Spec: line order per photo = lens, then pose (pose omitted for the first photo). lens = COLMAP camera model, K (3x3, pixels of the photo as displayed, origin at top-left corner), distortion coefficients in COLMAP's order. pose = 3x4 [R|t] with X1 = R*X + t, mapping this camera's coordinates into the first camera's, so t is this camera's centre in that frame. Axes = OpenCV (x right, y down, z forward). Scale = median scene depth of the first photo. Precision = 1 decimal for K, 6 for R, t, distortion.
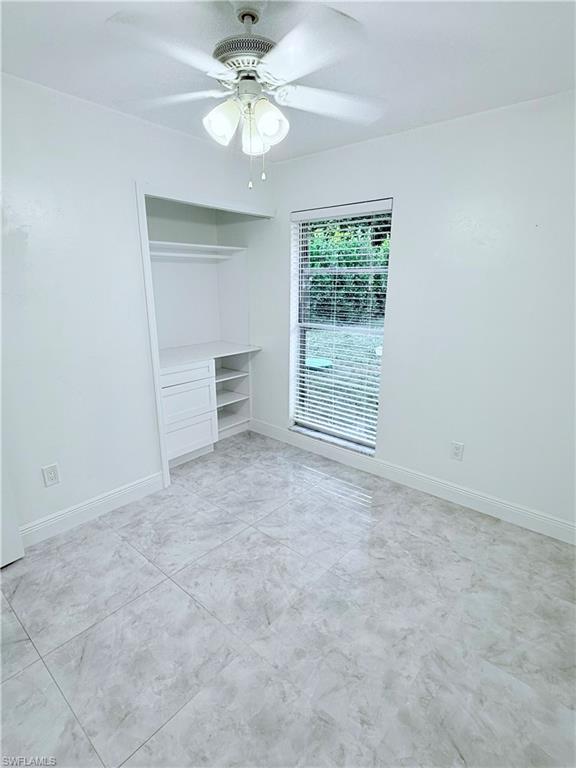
lens RADIAL K [[388.2, 0, 291.8], [0, 388.2, 386.3], [0, 0, 1]] dist [-0.000445, 0.000478]
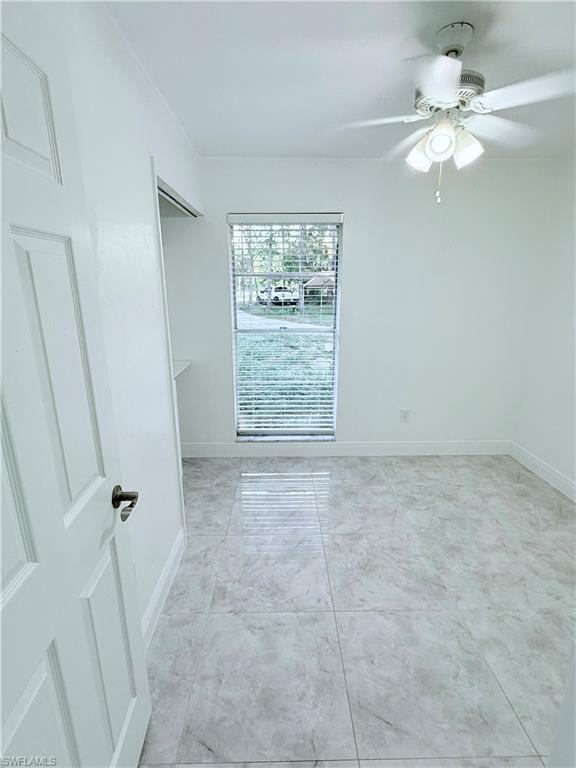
lens RADIAL K [[388.2, 0, 289.2], [0, 388.2, 384.3], [0, 0, 1]] dist [-0.000445, 0.000478]
pose [[0.747951, -0.173610, 0.640647, -0.767057], [0.181539, 0.981892, 0.054138, -0.083988], [-0.638446, 0.075810, 0.765924, 0.288420]]
